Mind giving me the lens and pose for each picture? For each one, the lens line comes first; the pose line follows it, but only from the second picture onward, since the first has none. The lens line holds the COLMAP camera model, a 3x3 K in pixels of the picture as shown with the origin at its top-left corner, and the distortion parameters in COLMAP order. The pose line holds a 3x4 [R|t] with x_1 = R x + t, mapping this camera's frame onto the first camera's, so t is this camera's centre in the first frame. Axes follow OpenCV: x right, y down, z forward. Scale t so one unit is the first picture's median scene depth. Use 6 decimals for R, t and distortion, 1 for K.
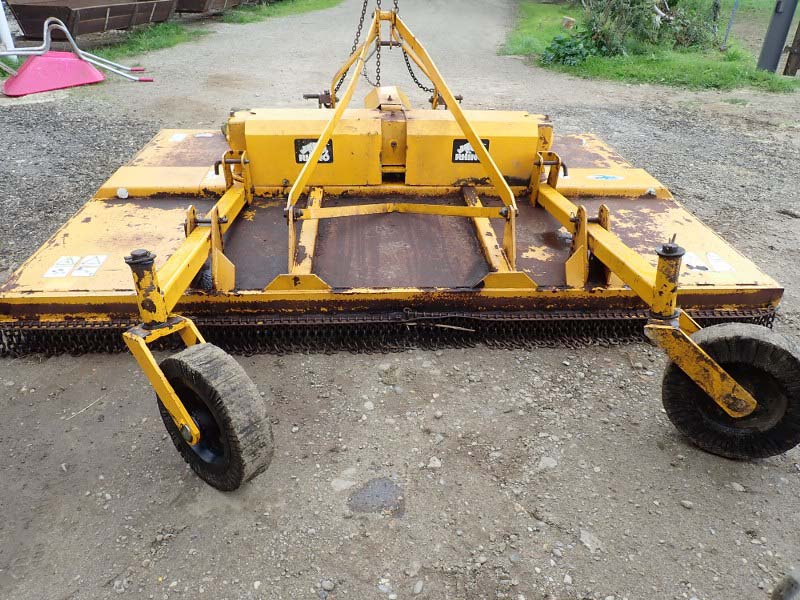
lens RADIAL K [[589.4, 0, 399.0], [0, 589.4, 300.1], [0, 0, 1]] dist [0.002921, -0.003071]
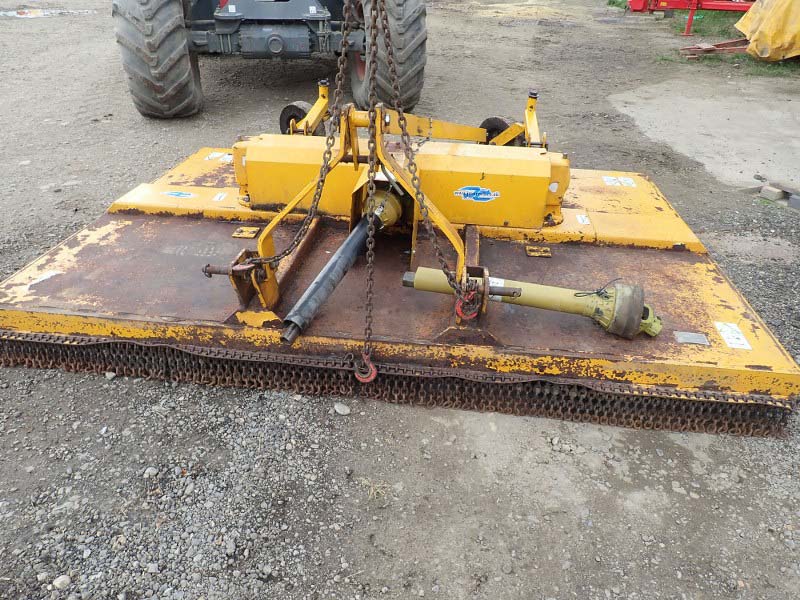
lens RADIAL K [[589.4, 0, 399.7], [0, 589.4, 302.7], [0, 0, 1]] dist [0.002921, -0.003071]
pose [[-0.982858, -0.131742, 0.128970, -0.173955], [0.050273, 0.481521, 0.874992, -1.057336], [-0.177375, 0.866477, -0.466644, 1.709828]]
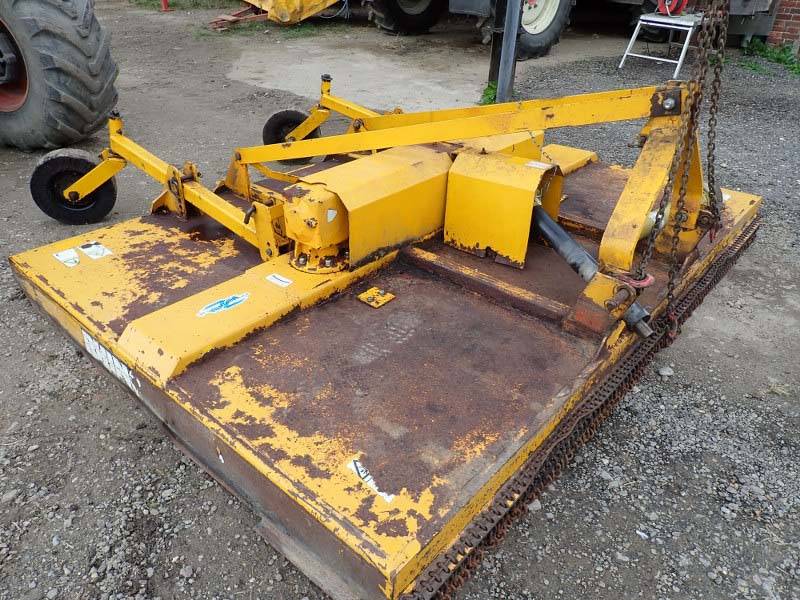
lens RADIAL K [[589.4, 0, 398.2], [0, 589.4, 300.0], [0, 0, 1]] dist [0.002921, -0.003071]
pose [[-0.705684, 0.336065, -0.623755, 0.683584], [-0.391253, 0.549125, 0.738500, -0.844988], [0.590704, 0.765194, -0.256022, 1.411521]]
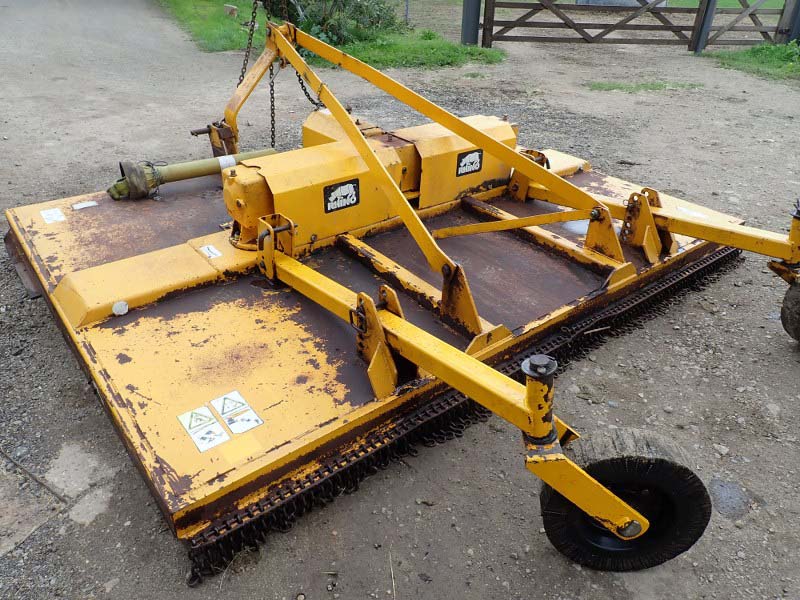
lens RADIAL K [[589.4, 0, 400.1], [0, 589.4, 300.3], [0, 0, 1]] dist [0.002921, -0.003071]
pose [[0.817776, -0.300431, 0.490900, -0.546087], [0.287353, 0.952159, 0.104030, -0.168966], [-0.498669, 0.055989, 0.864983, 0.203553]]
